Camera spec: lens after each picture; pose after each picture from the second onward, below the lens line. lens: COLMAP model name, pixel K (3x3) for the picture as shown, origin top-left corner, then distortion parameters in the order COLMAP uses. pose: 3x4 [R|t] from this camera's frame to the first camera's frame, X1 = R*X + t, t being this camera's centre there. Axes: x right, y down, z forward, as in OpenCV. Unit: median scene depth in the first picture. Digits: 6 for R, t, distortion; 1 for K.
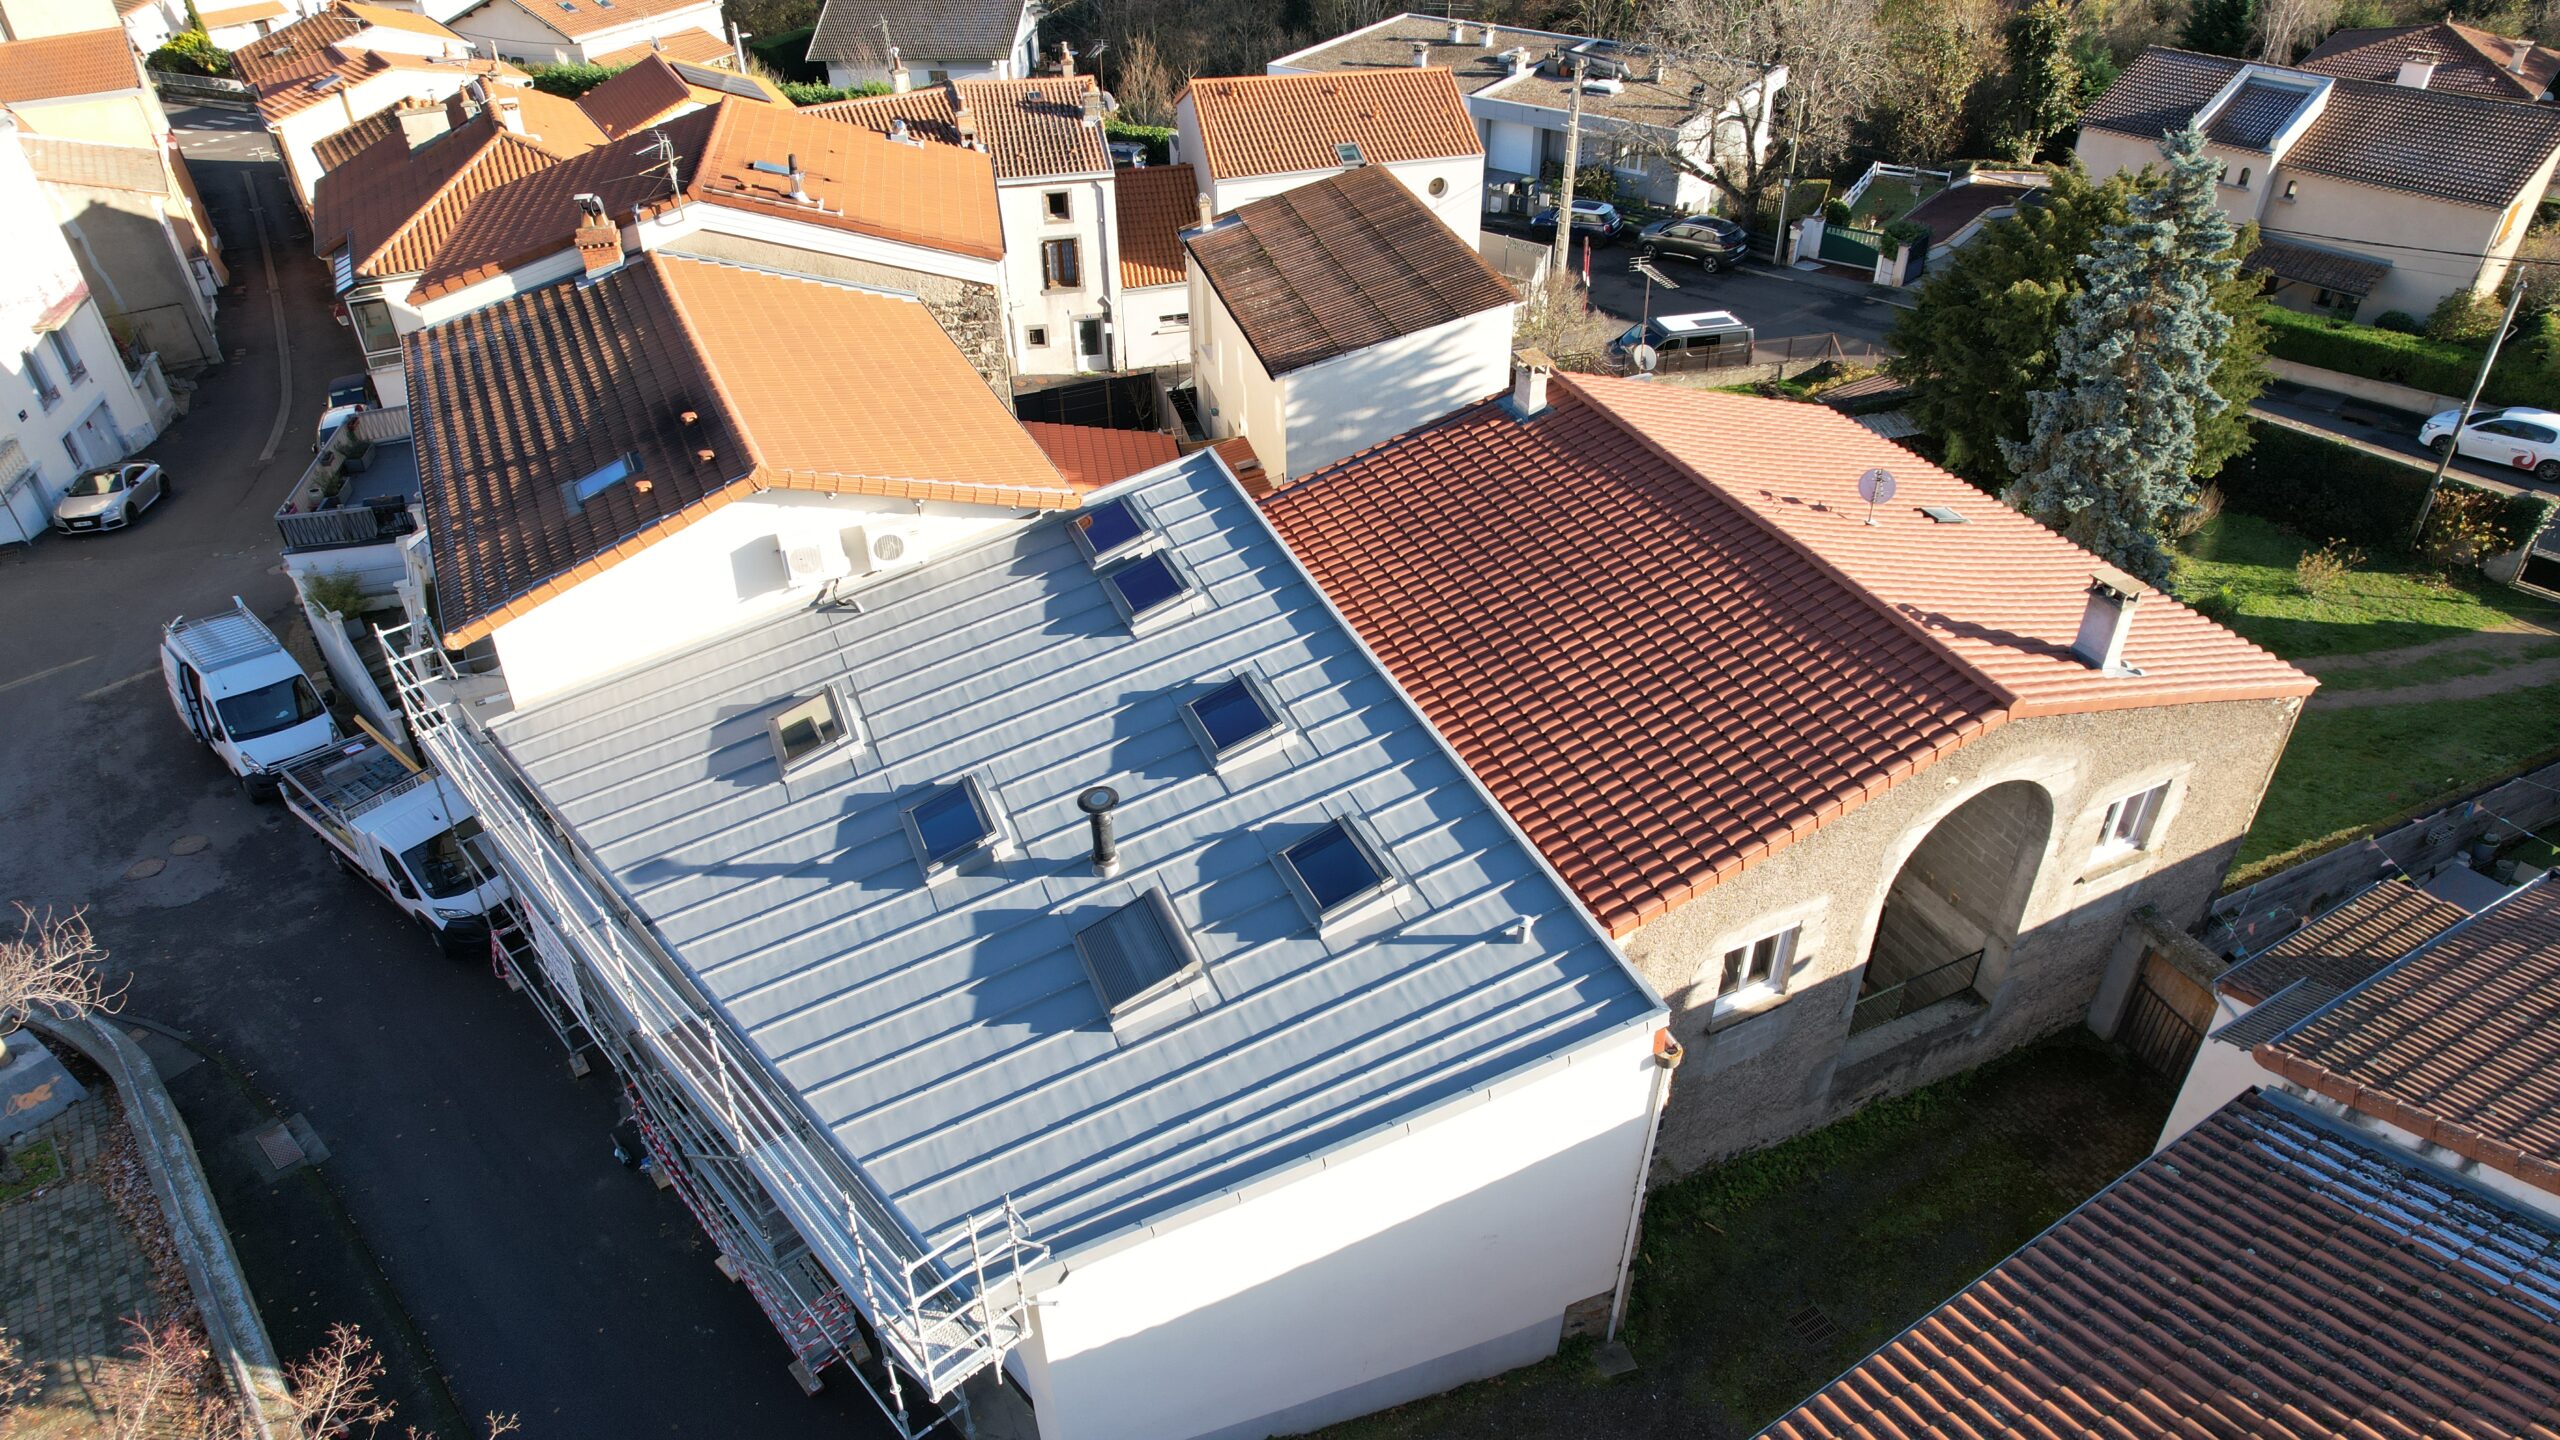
lens RADIAL K [[1615.1, 0, 1282.3], [0, 1615.1, 757.5], [0, 0, 1]] dist [-0.025378, -0.000772]
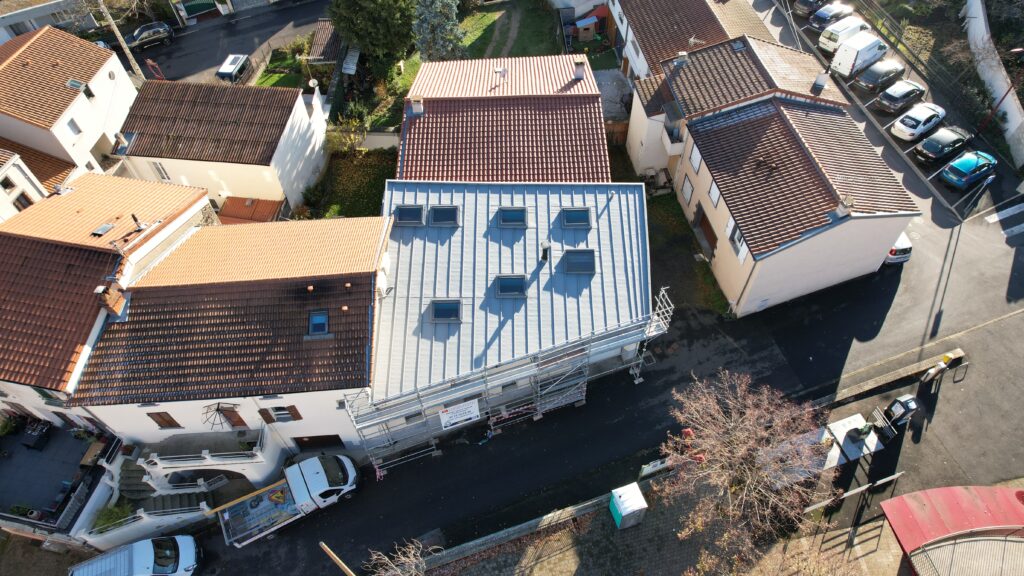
lens RADIAL K [[646.0, 0, 512.9], [0, 646.0, 303.0], [0, 0, 1]] dist [-0.025378, -0.000772]
pose [[0.379460, -0.744042, 0.549920, -0.975649], [0.558236, 0.658114, 0.505231, -0.632141], [-0.737823, 0.115270, 0.665079, 0.016027]]
